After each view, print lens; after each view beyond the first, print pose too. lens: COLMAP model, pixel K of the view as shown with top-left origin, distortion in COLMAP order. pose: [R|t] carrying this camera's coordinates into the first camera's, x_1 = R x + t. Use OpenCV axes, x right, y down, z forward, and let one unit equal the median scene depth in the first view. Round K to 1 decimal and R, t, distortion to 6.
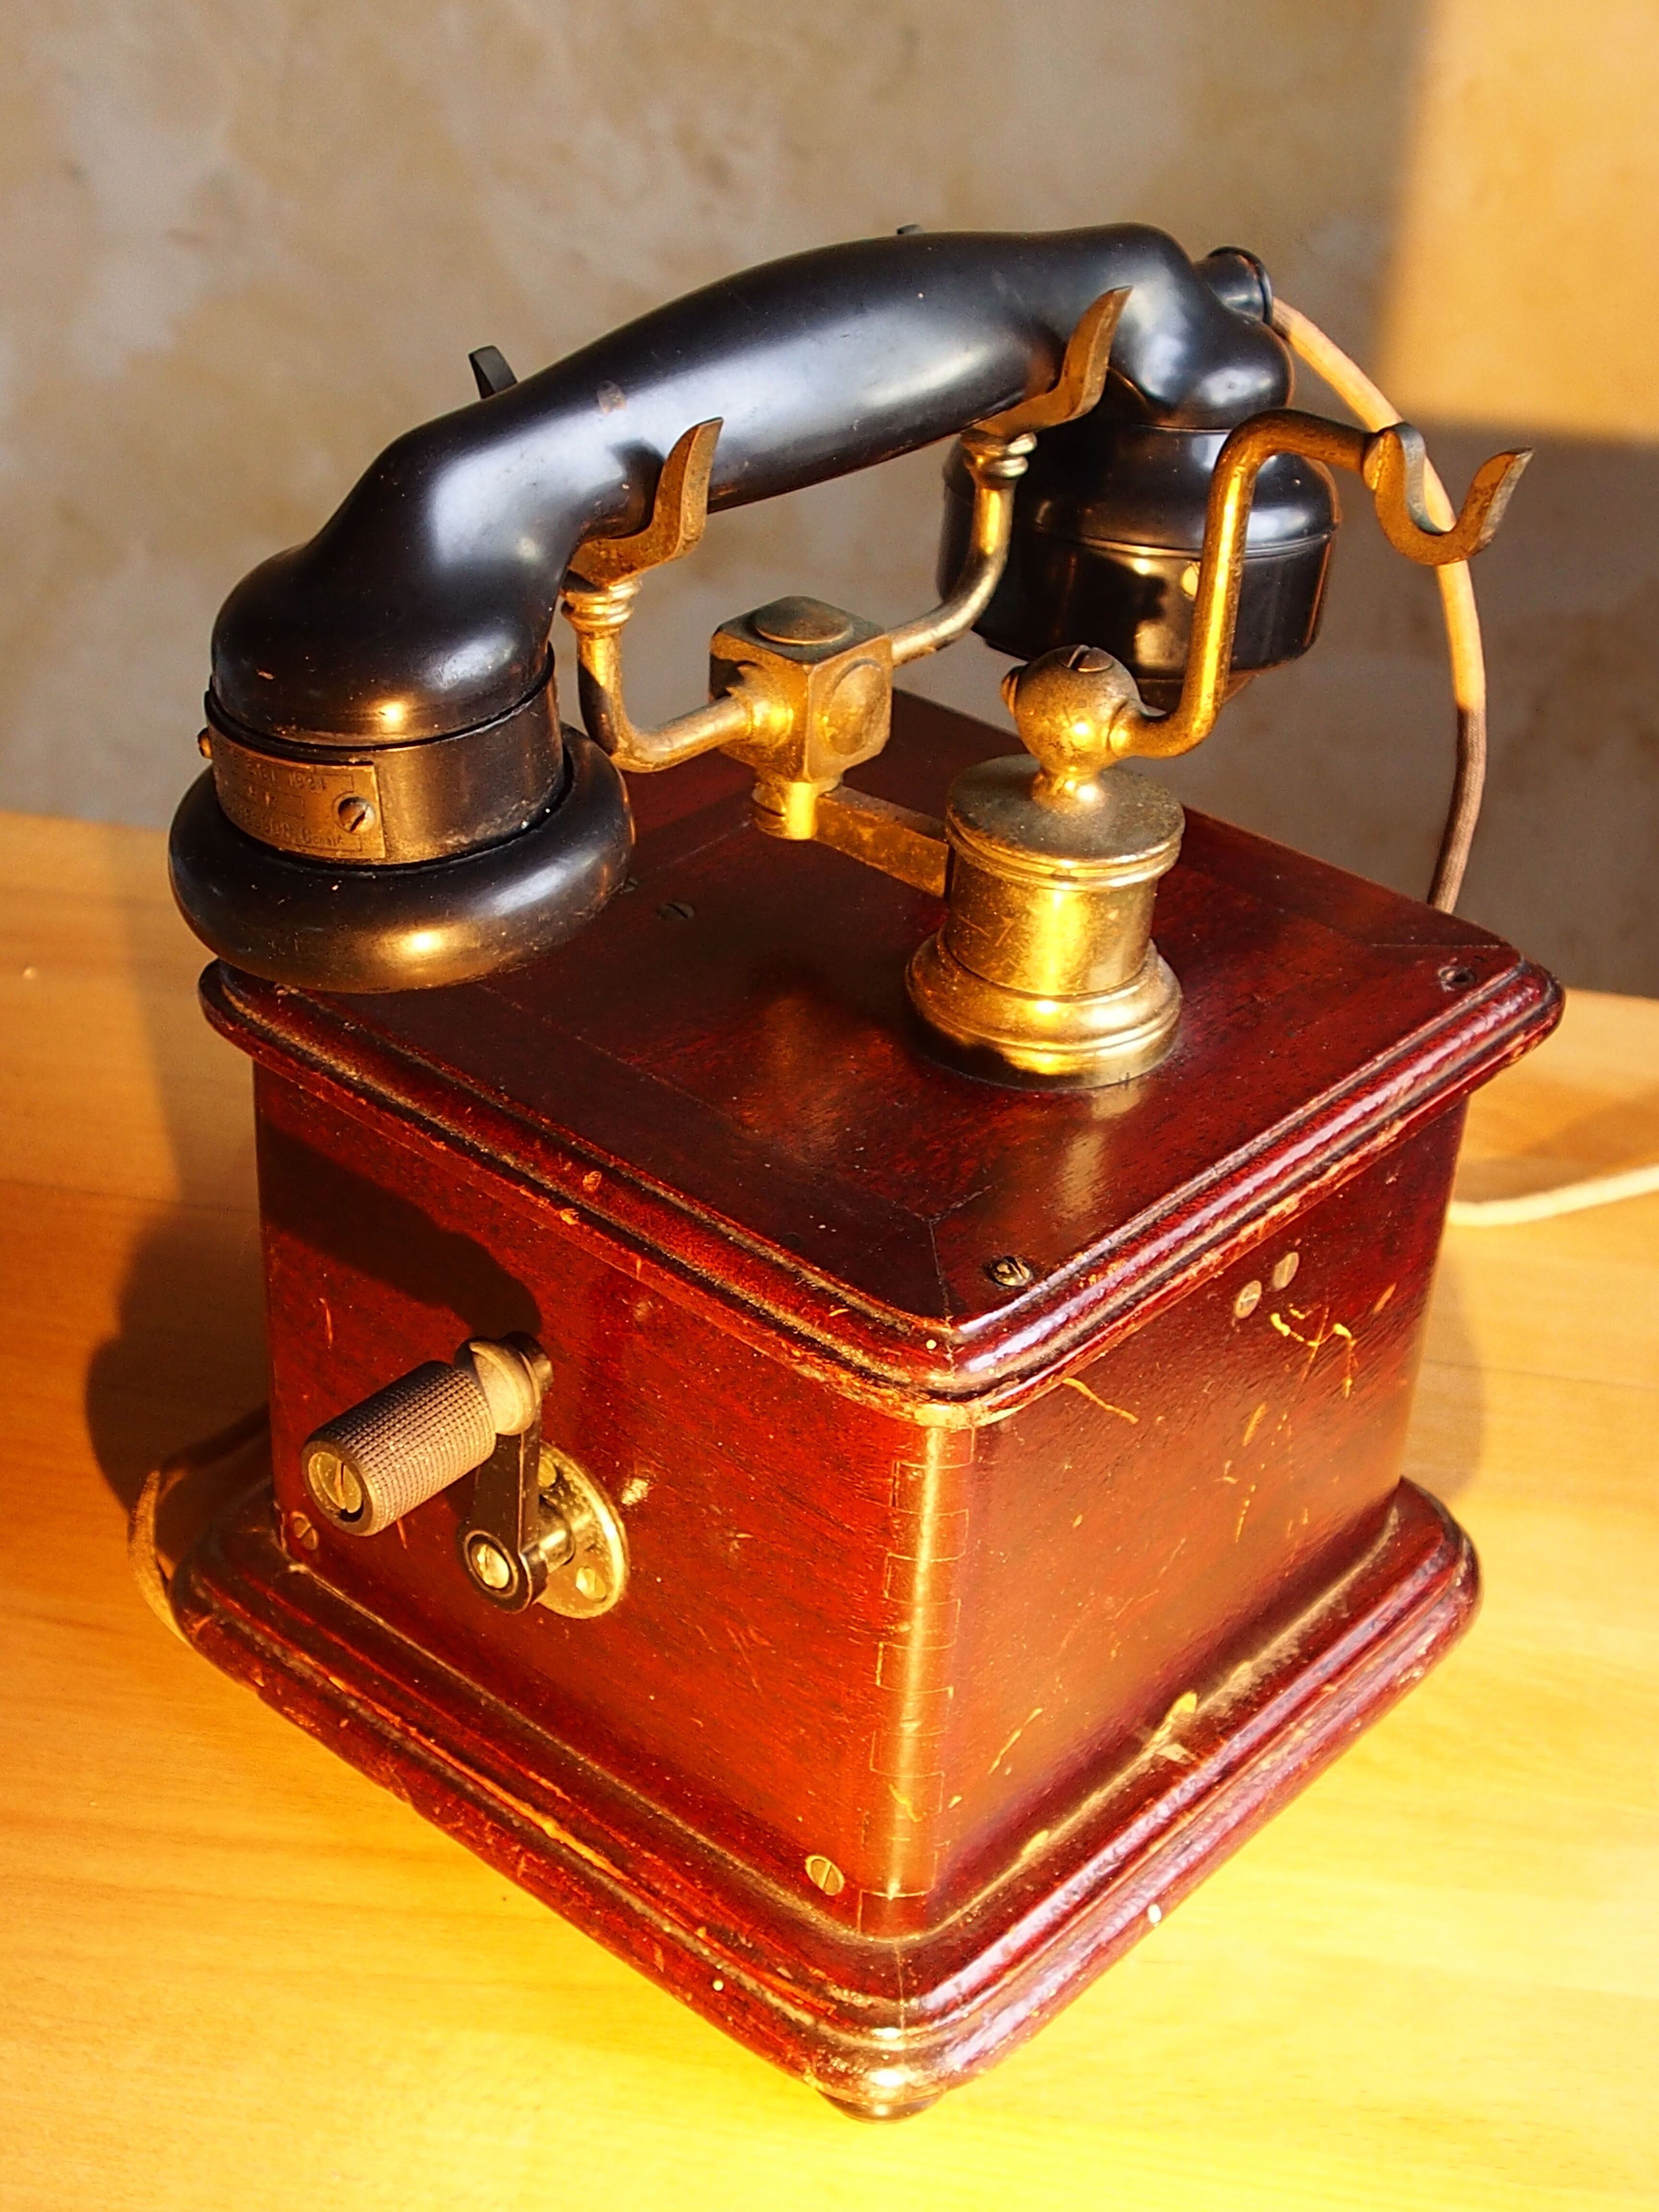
lens RADIAL K [[3127.0, 0, 836.7], [0, 3127.0, 1104.8], [0, 0, 1]] dist [-0.046043, 0.000000]
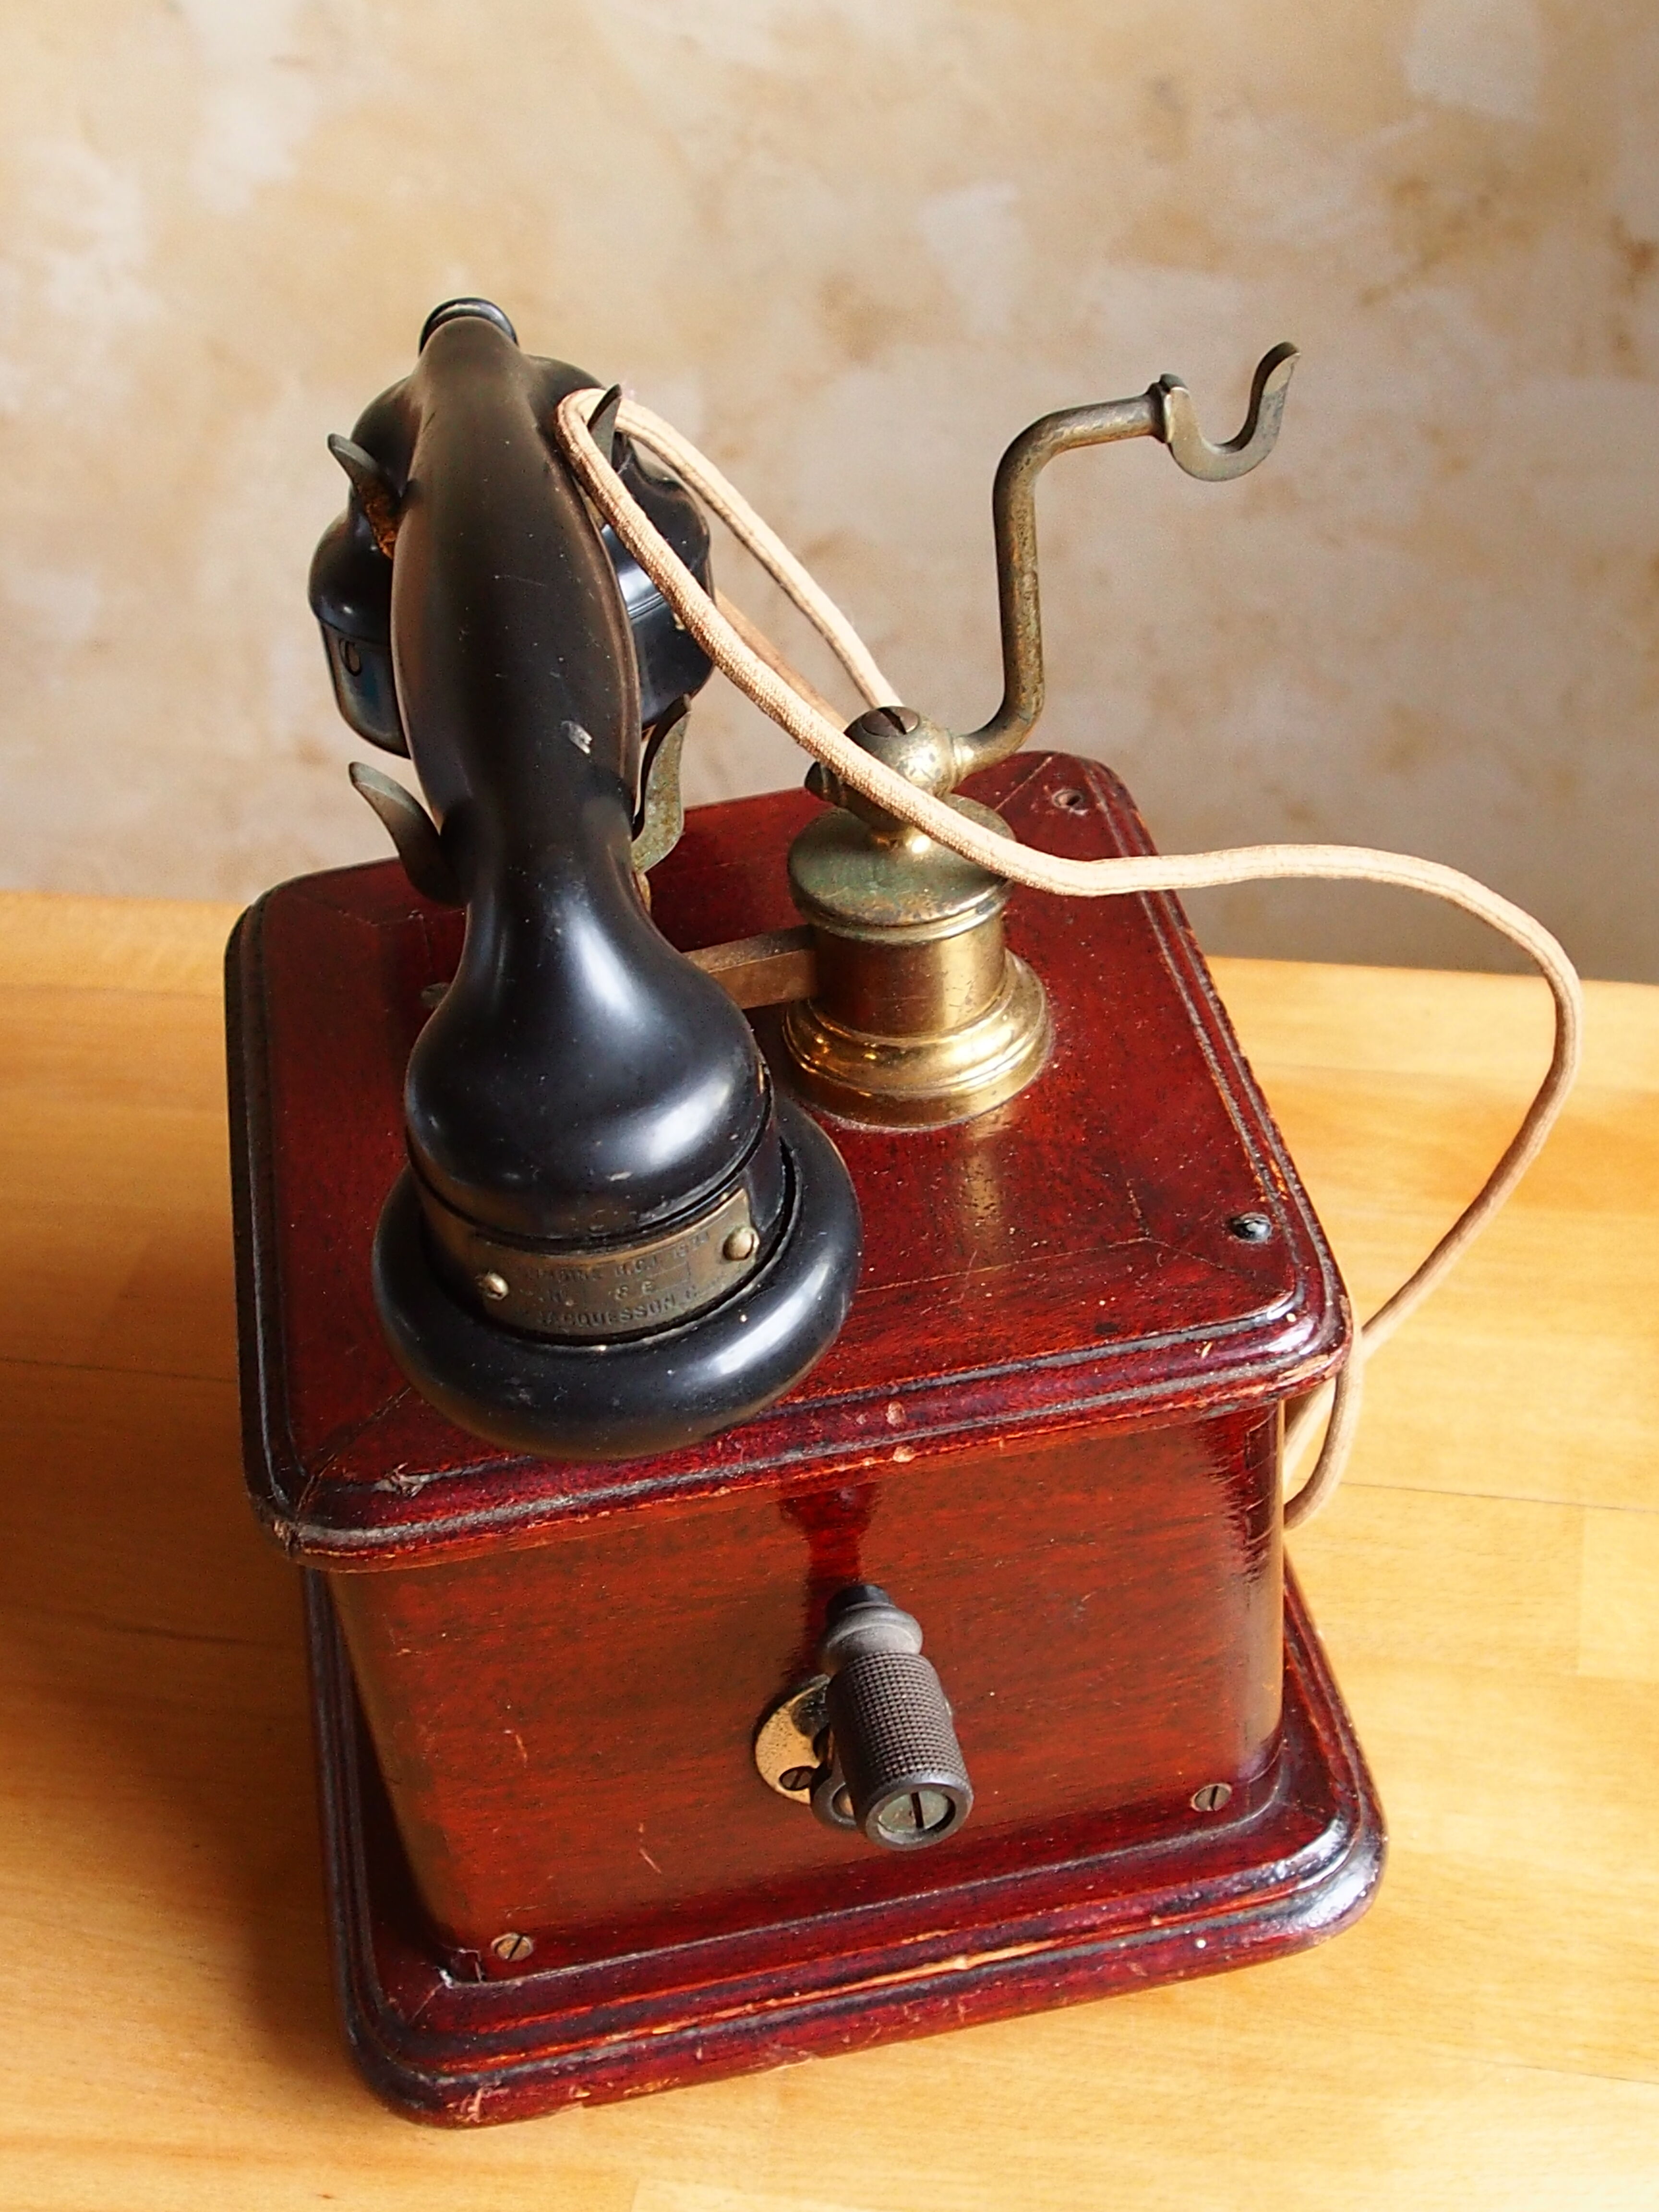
lens RADIAL K [[3127.0, 0, 837.5], [0, 3127.0, 1109.8], [0, 0, 1]] dist [-0.046043, 0.000000]
pose [[0.621093, -0.577958, 0.529347, -0.497114], [0.511804, 0.810612, 0.284543, -0.307726], [-0.593549, 0.094194, 0.799266, 0.179567]]
